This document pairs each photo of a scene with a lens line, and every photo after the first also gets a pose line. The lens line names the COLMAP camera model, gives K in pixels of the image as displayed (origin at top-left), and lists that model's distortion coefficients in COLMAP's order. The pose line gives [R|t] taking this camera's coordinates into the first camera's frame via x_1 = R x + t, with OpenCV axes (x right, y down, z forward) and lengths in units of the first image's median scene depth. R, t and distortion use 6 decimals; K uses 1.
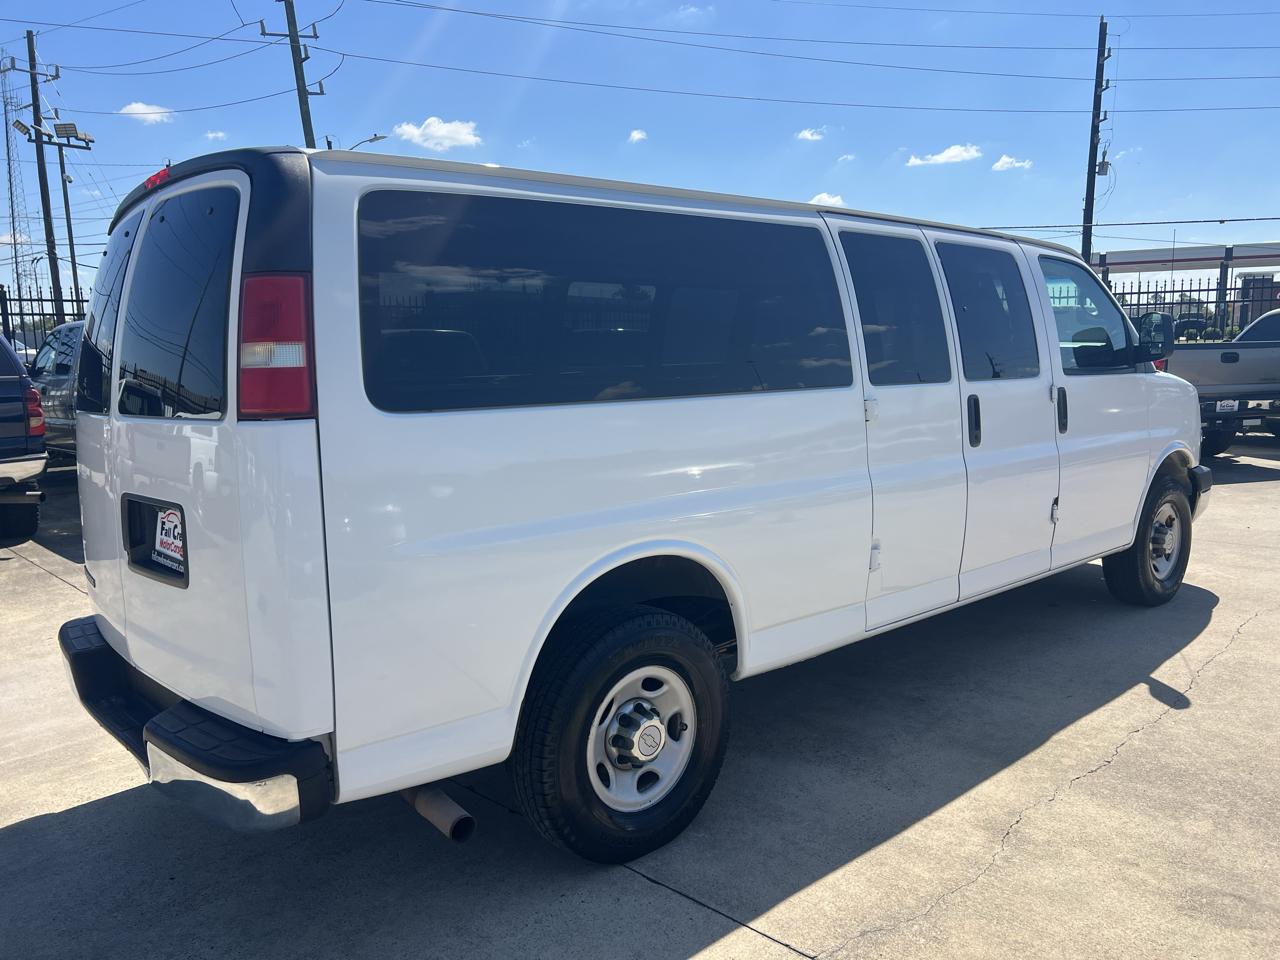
lens RADIAL K [[965.9, 0, 651.5], [0, 965.9, 489.2], [0, 0, 1]] dist [0.046215, -0.053504]
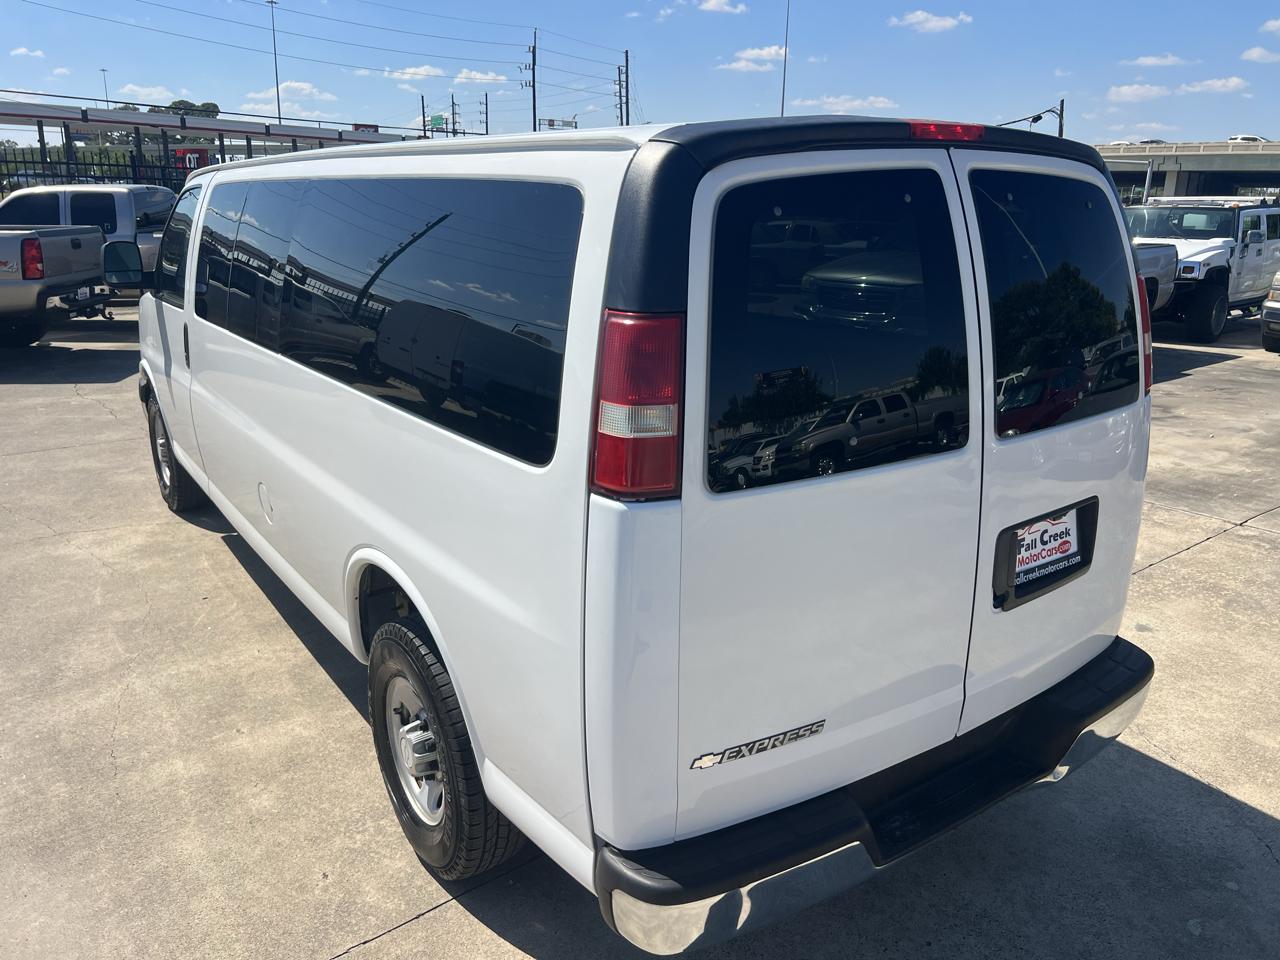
lens RADIAL K [[965.9, 0, 641.4], [0, 965.9, 491.8], [0, 0, 1]] dist [0.046215, -0.053504]
pose [[0.122798, -0.268861, 0.955319, -1.071027], [0.126913, 0.958955, 0.253571, -0.218171], [-0.984283, 0.090104, 0.151879, 0.920694]]
